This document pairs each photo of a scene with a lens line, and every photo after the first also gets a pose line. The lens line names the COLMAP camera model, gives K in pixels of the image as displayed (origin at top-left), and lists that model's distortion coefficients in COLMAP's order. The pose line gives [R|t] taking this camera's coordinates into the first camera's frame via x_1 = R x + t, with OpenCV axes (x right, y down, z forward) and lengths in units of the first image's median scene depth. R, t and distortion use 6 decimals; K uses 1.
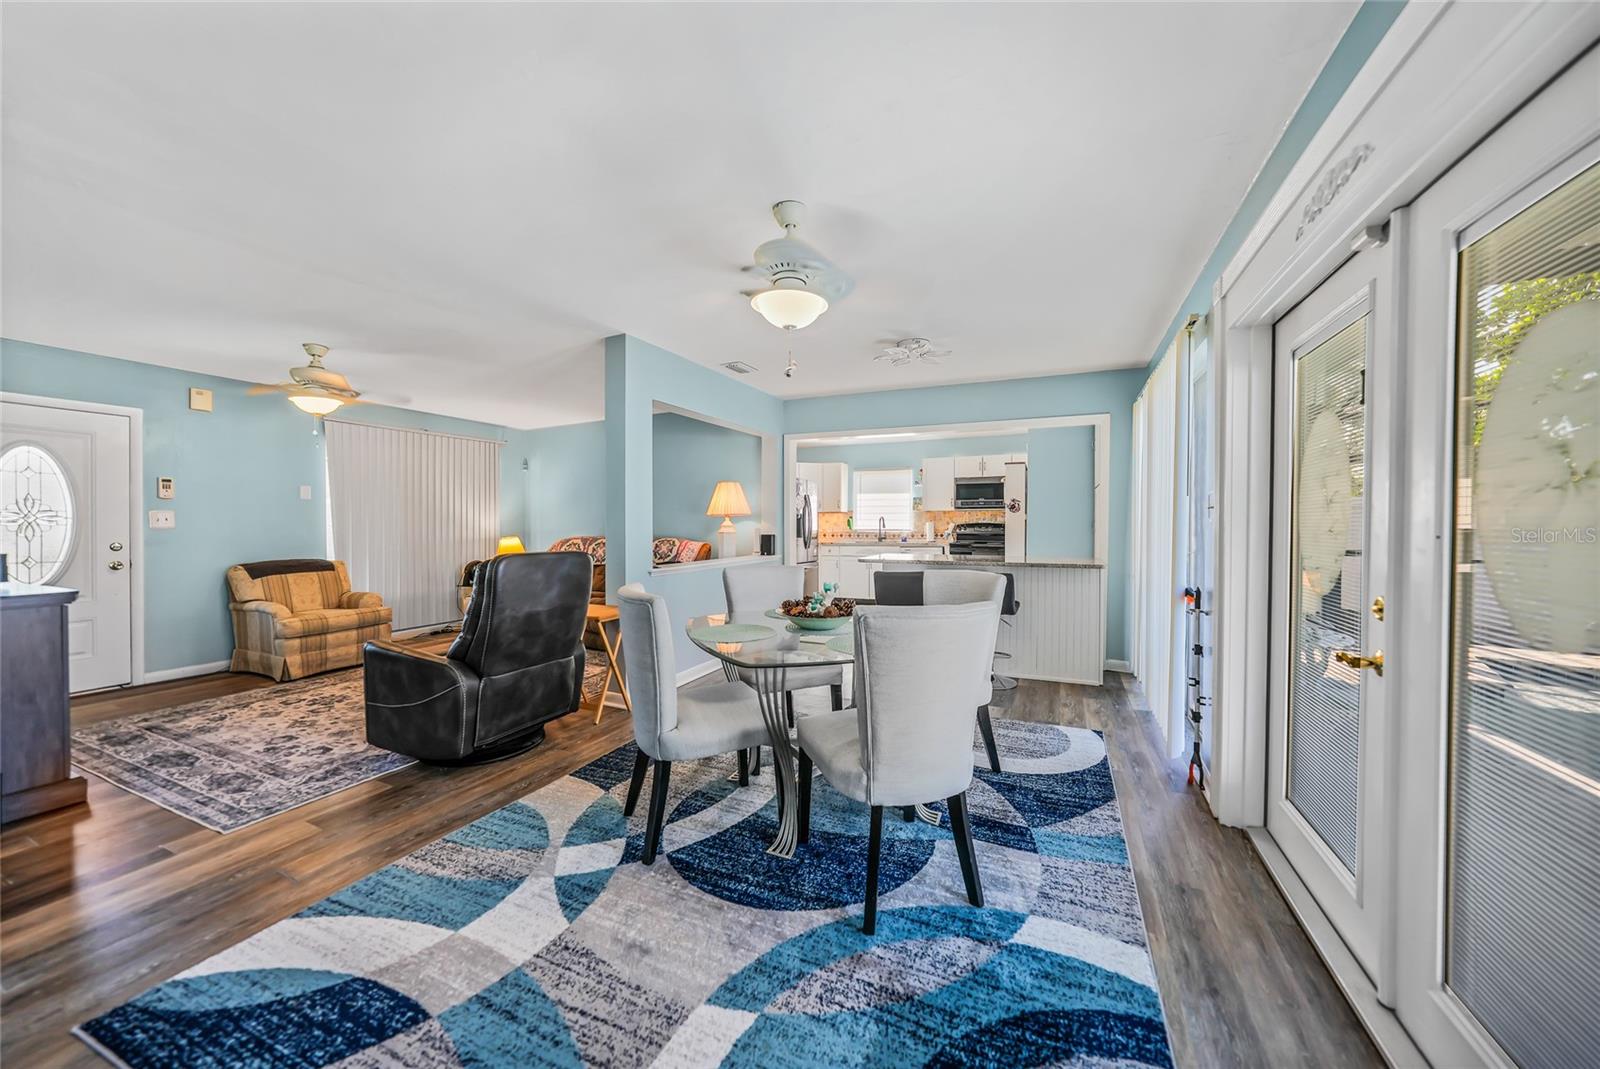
lens RADIAL K [[567.6, 0, 800.9], [0, 567.6, 519.5], [0, 0, 1]] dist [-0.024422, 0.004377]
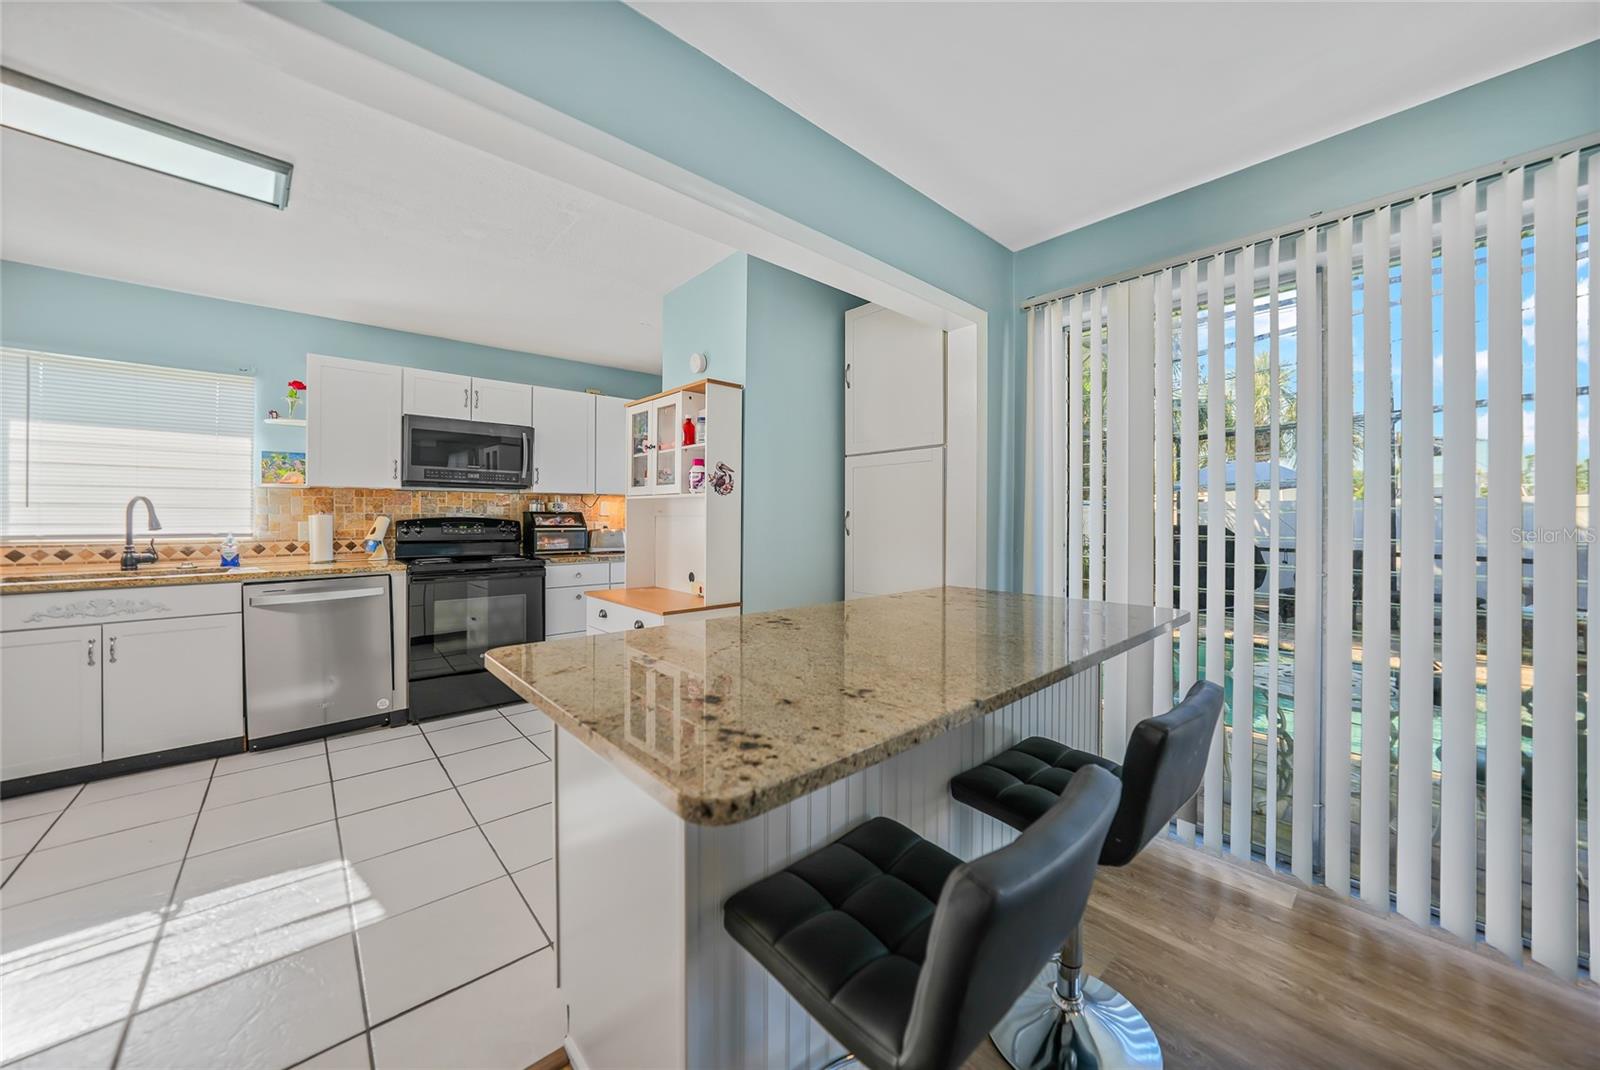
lens RADIAL K [[567.6, 0, 805.4], [0, 567.6, 515.0], [0, 0, 1]] dist [-0.024422, 0.004377]
pose [[0.391190, 0.004778, 0.920298, -0.014579], [-0.010625, 0.999943, -0.000675, 0.003087], [-0.920249, -0.009514, 0.391218, 1.026991]]
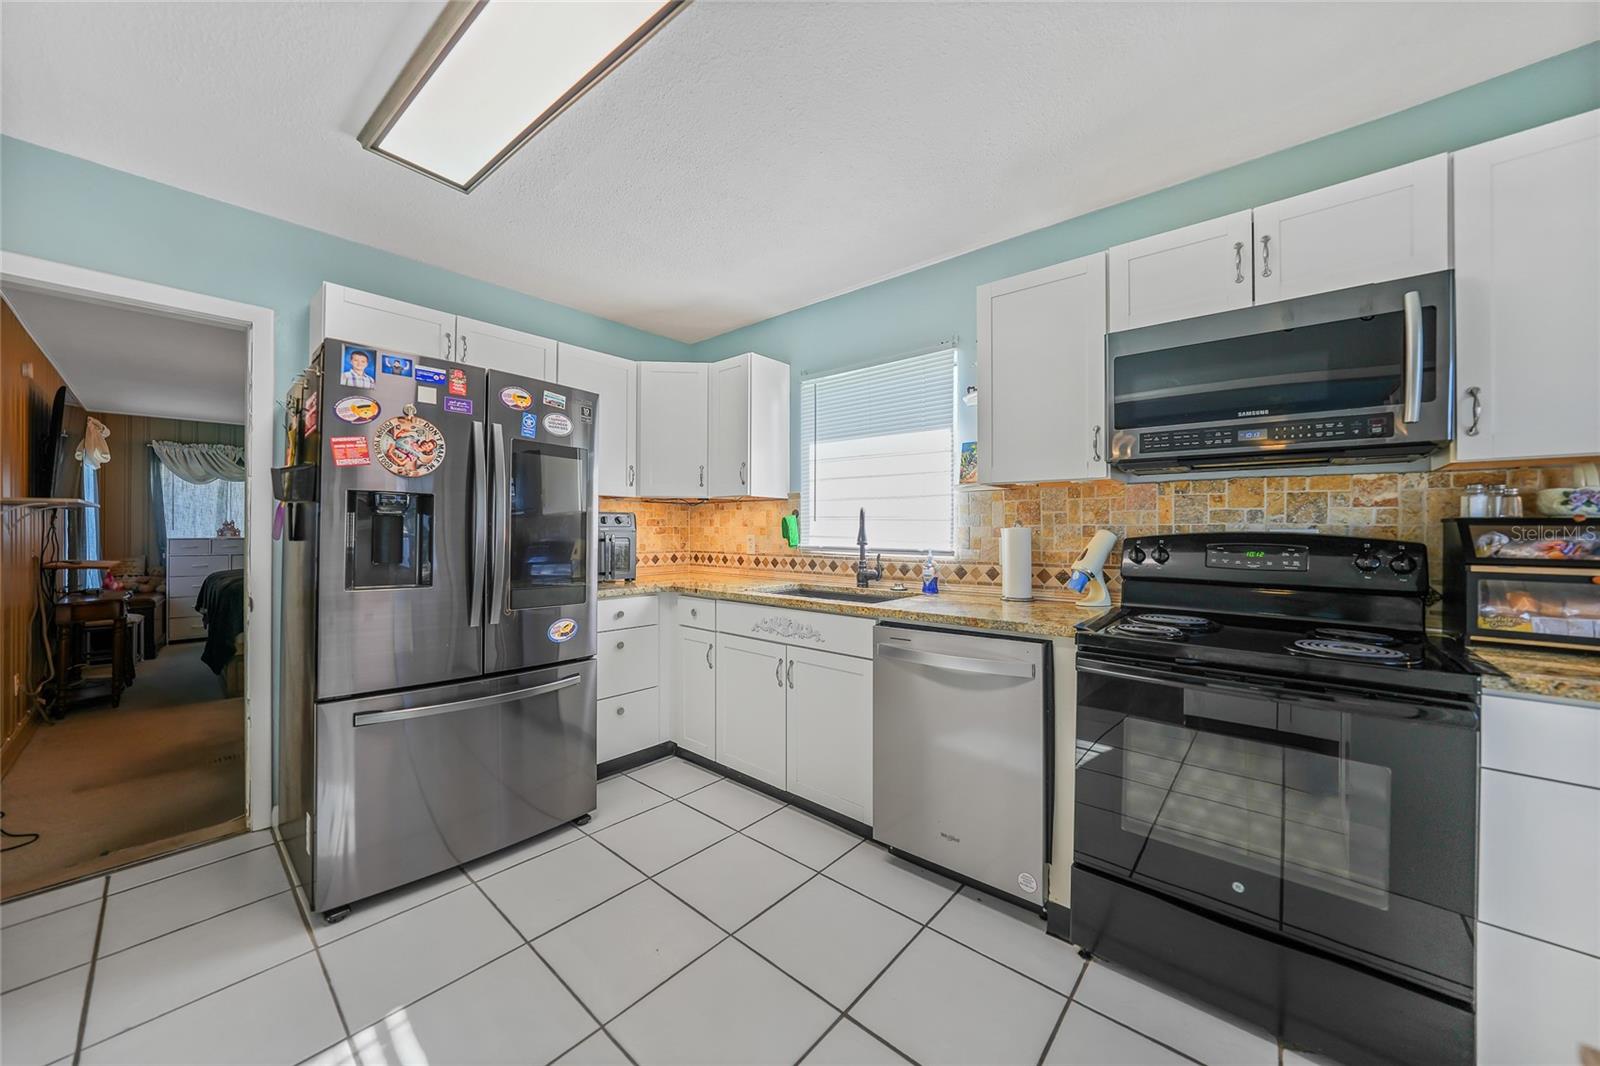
lens RADIAL K [[567.6, 0, 797.6], [0, 567.6, 525.7], [0, 0, 1]] dist [-0.024422, 0.004377]
pose [[0.957843, 0.001760, -0.287287, 0.407577], [0.000389, 0.999972, 0.007425, 0.003768], [0.287292, -0.007224, 0.957816, 1.406892]]
